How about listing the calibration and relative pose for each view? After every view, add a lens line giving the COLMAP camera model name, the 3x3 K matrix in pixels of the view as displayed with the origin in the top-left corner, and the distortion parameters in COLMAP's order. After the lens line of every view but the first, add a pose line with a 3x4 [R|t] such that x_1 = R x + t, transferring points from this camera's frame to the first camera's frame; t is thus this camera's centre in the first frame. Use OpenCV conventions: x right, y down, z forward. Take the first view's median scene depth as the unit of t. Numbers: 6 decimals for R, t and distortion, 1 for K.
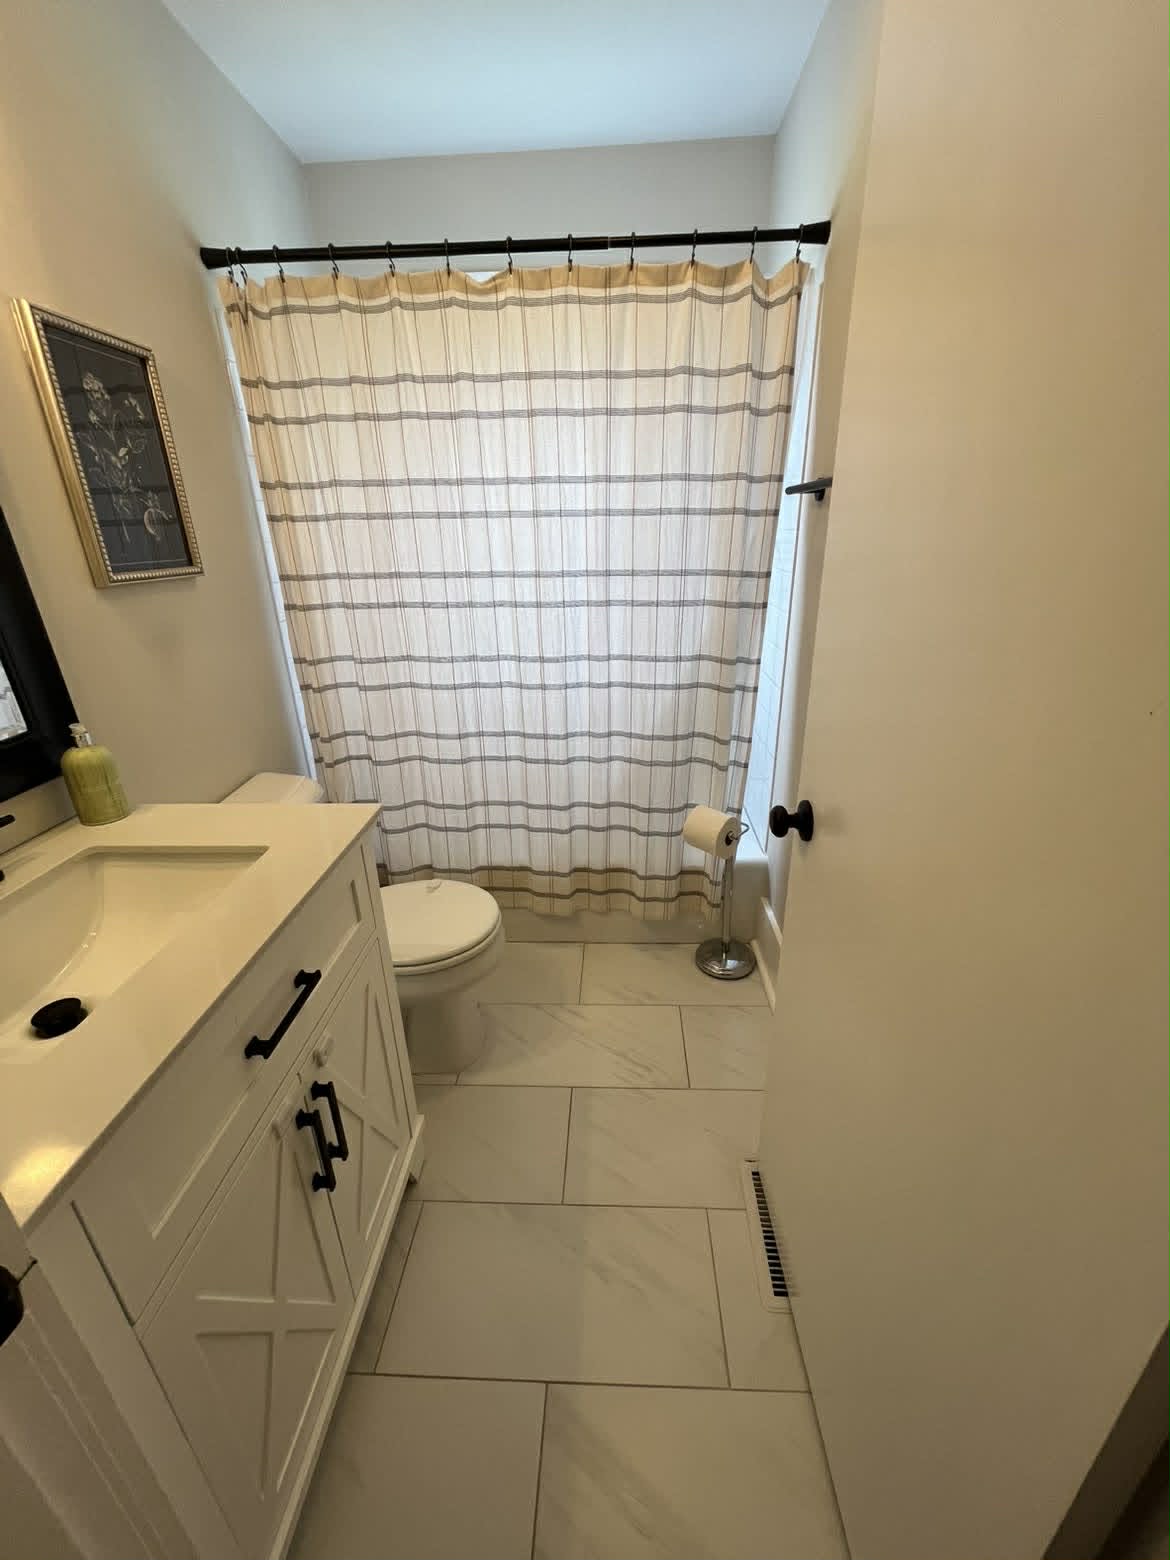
lens RADIAL K [[631.4, 0, 587.3], [0, 631.4, 788.1], [0, 0, 1]] dist [-0.001701, -0.001154]
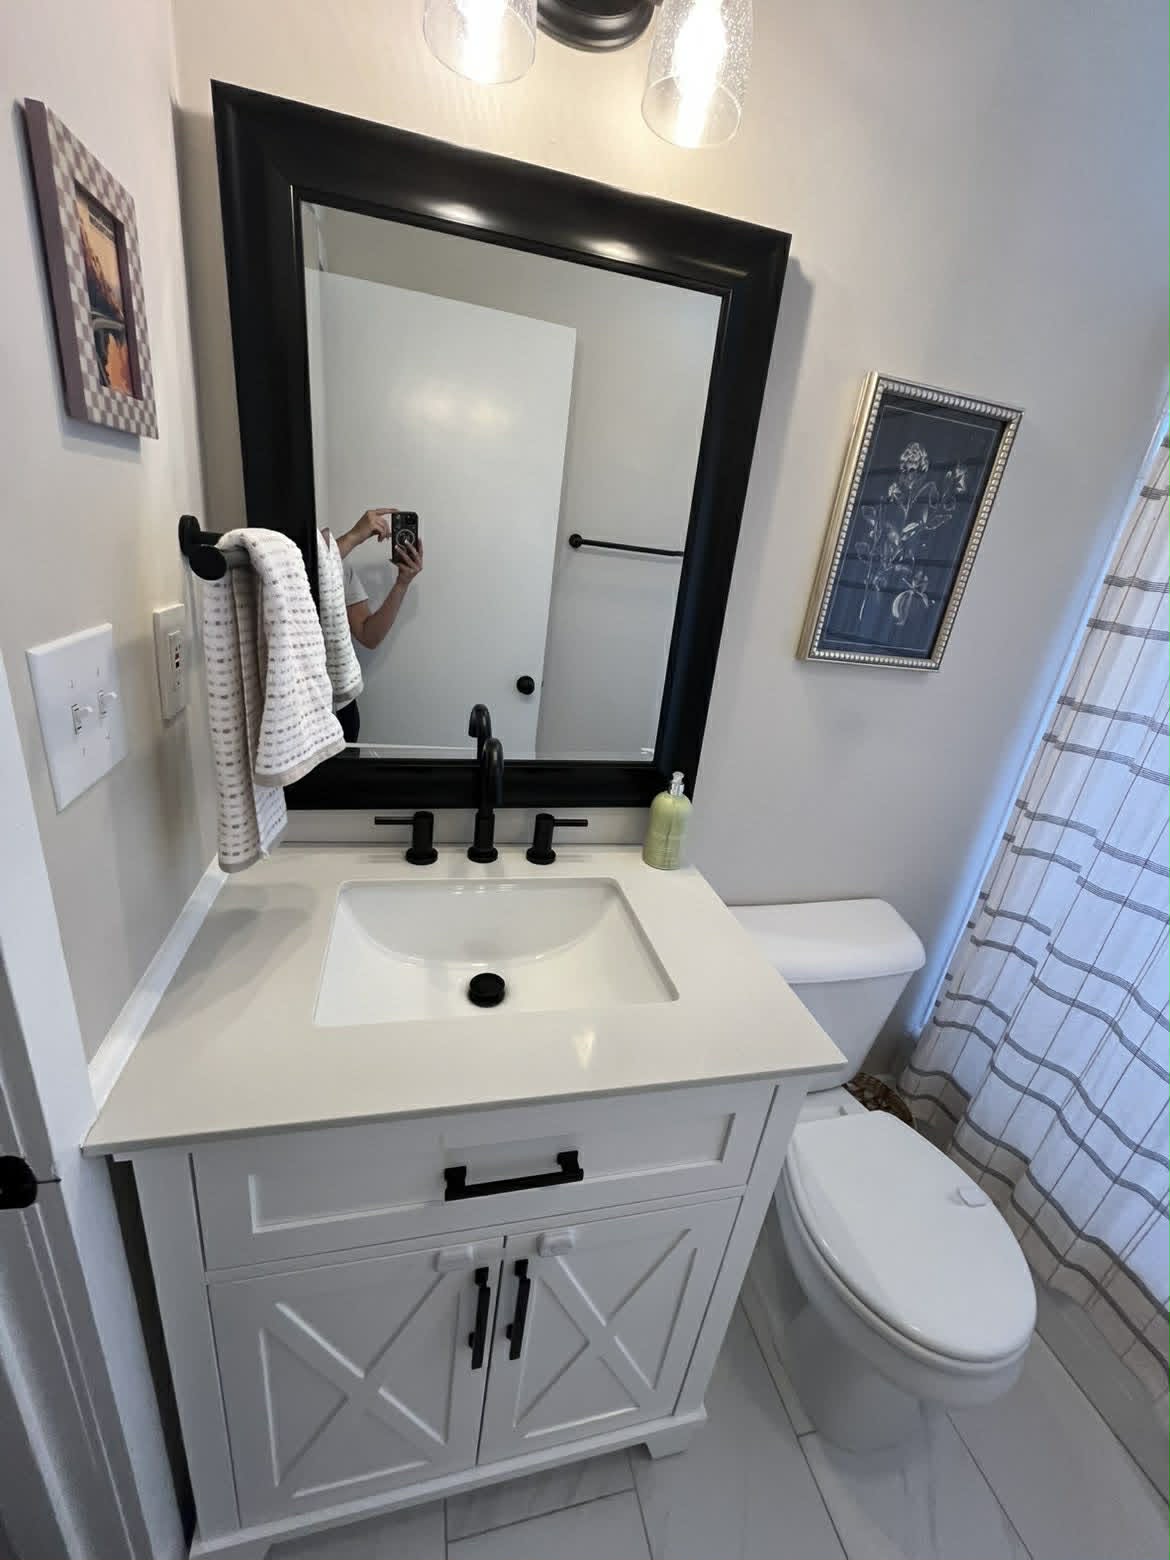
lens RADIAL K [[631.4, 0, 587.9], [0, 631.4, 778.7], [0, 0, 1]] dist [-0.001701, -0.001154]
pose [[0.282543, 0.399449, -0.872130, 0.041740], [-0.484247, 0.844218, 0.229784, -0.215961], [0.828055, 0.357402, 0.431959, 0.361807]]
